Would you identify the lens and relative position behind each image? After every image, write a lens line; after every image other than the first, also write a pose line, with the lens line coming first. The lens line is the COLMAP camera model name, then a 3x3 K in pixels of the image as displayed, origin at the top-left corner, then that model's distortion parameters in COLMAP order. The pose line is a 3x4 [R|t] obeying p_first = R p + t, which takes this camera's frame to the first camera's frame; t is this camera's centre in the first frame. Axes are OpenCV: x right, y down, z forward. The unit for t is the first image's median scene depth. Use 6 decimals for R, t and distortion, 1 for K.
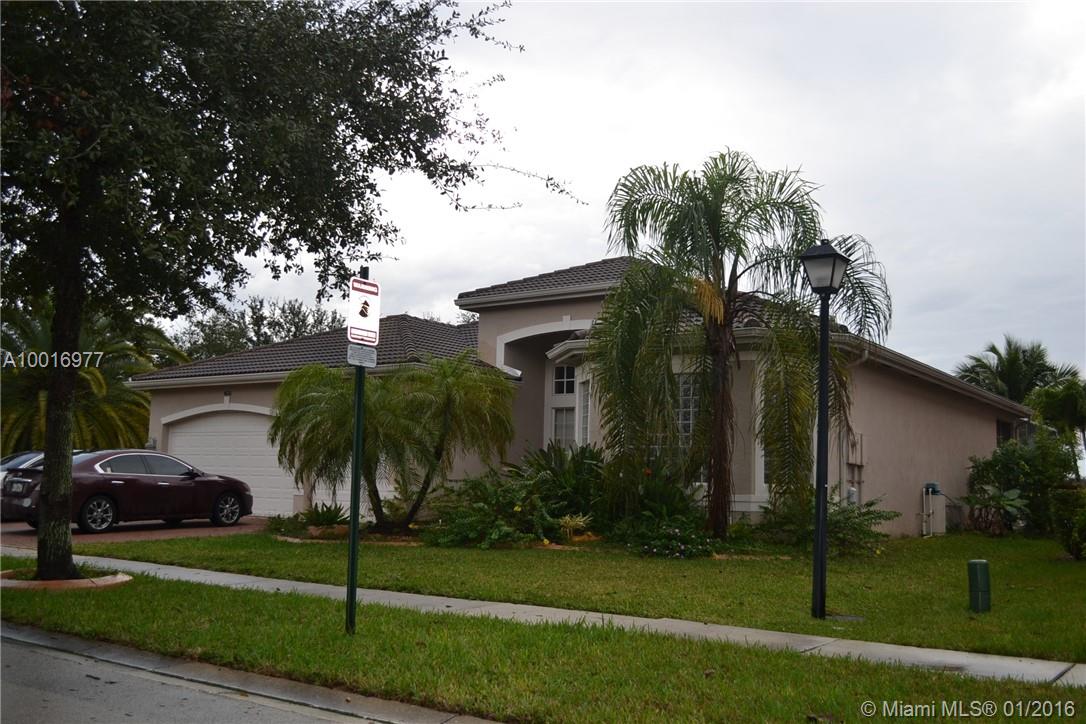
lens RADIAL K [[1026.9, 0, 543.0], [0, 1026.9, 362.0], [0, 0, 1]] dist [-0.053241, -0.002151]
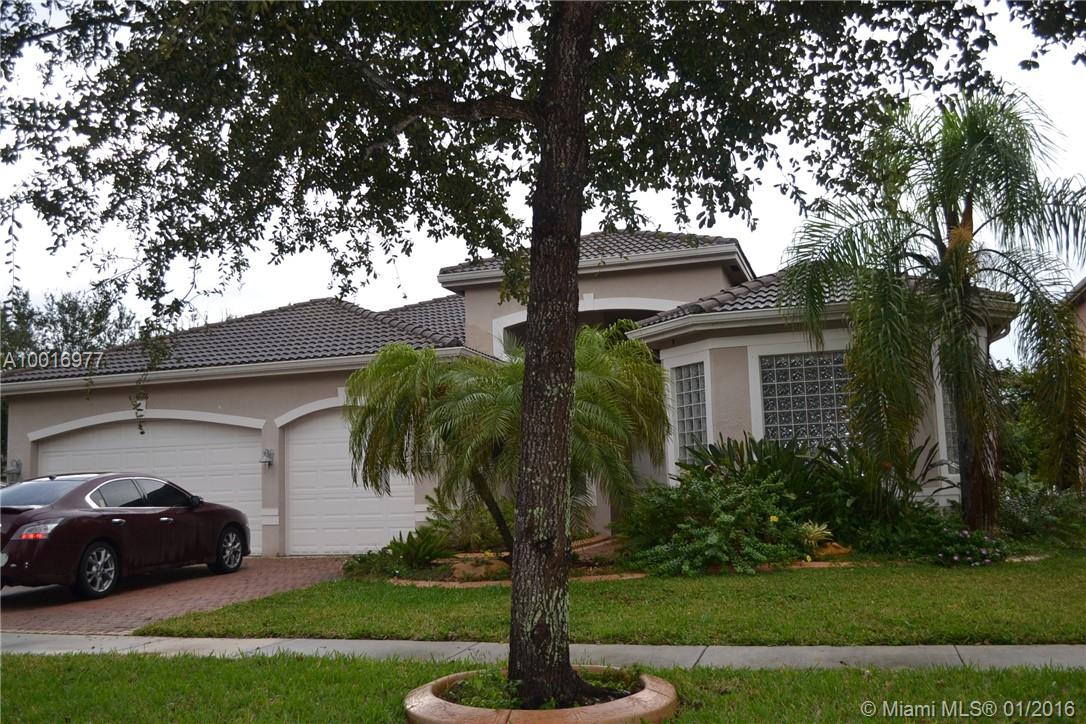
lens RADIAL K [[1026.9, 0, 543.0], [0, 1026.9, 362.0], [0, 0, 1]] dist [-0.053241, -0.002151]
pose [[0.950996, -0.014840, 0.308846, -0.325900], [0.017876, 0.999816, -0.007005, 0.019913], [-0.308685, 0.012183, 0.951086, 0.239588]]
